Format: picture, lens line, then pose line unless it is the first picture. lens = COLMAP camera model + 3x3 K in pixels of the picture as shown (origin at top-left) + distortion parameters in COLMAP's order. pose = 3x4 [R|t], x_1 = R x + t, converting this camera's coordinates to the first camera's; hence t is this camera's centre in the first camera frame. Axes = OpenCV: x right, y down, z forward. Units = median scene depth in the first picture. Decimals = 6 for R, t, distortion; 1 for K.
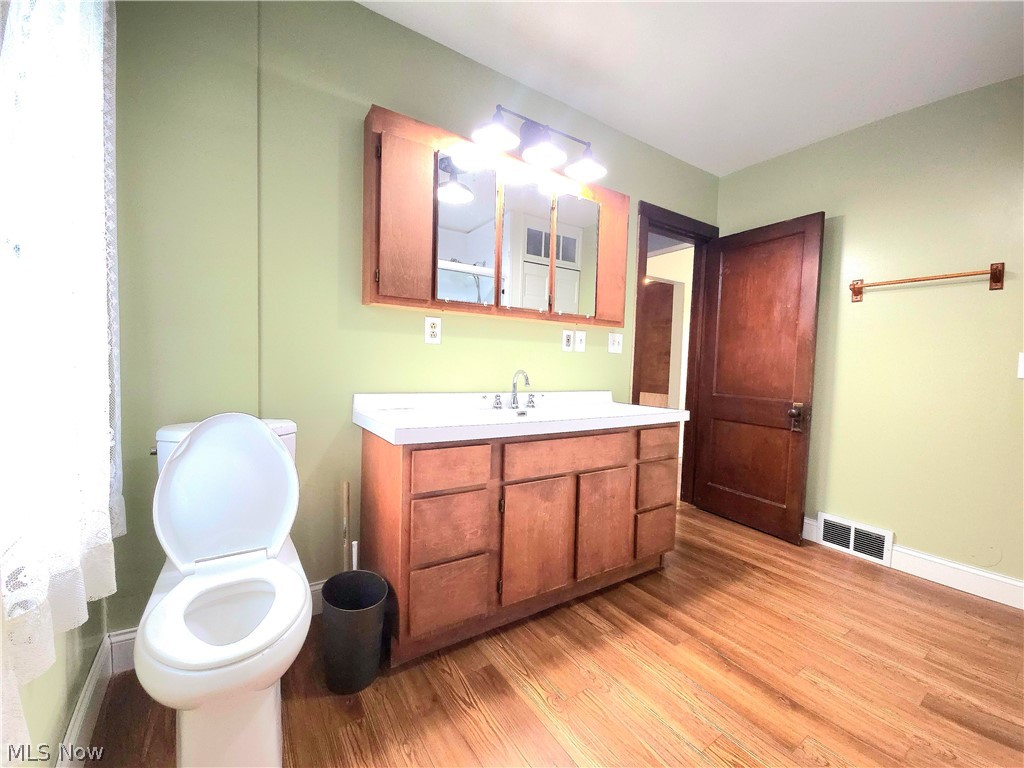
lens RADIAL K [[416.4, 0, 512.0], [0, 416.4, 384.0], [0, 0, 1]] dist [0.000761, -0.000226]
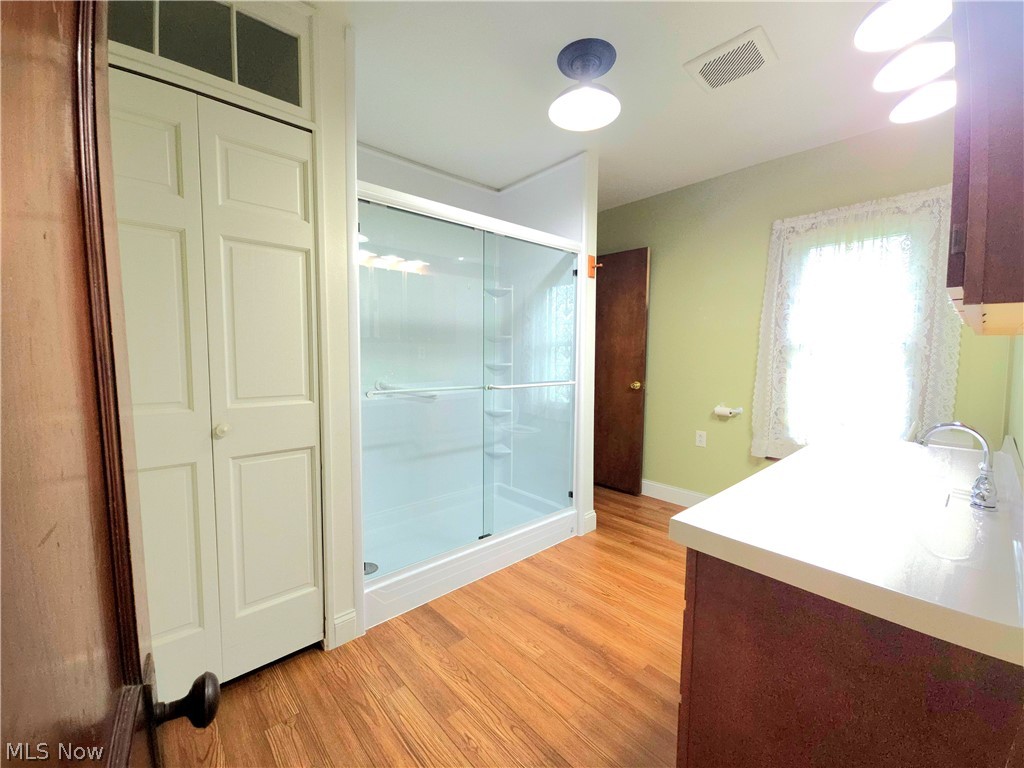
lens RADIAL K [[416.4, 0, 512.0], [0, 416.4, 384.0], [0, 0, 1]] dist [0.000761, -0.000226]
pose [[-0.989680, -0.027939, -0.140544, 0.907498], [-0.045496, 0.991325, 0.123308, -0.168739], [0.135880, 0.128430, -0.982366, 1.920030]]
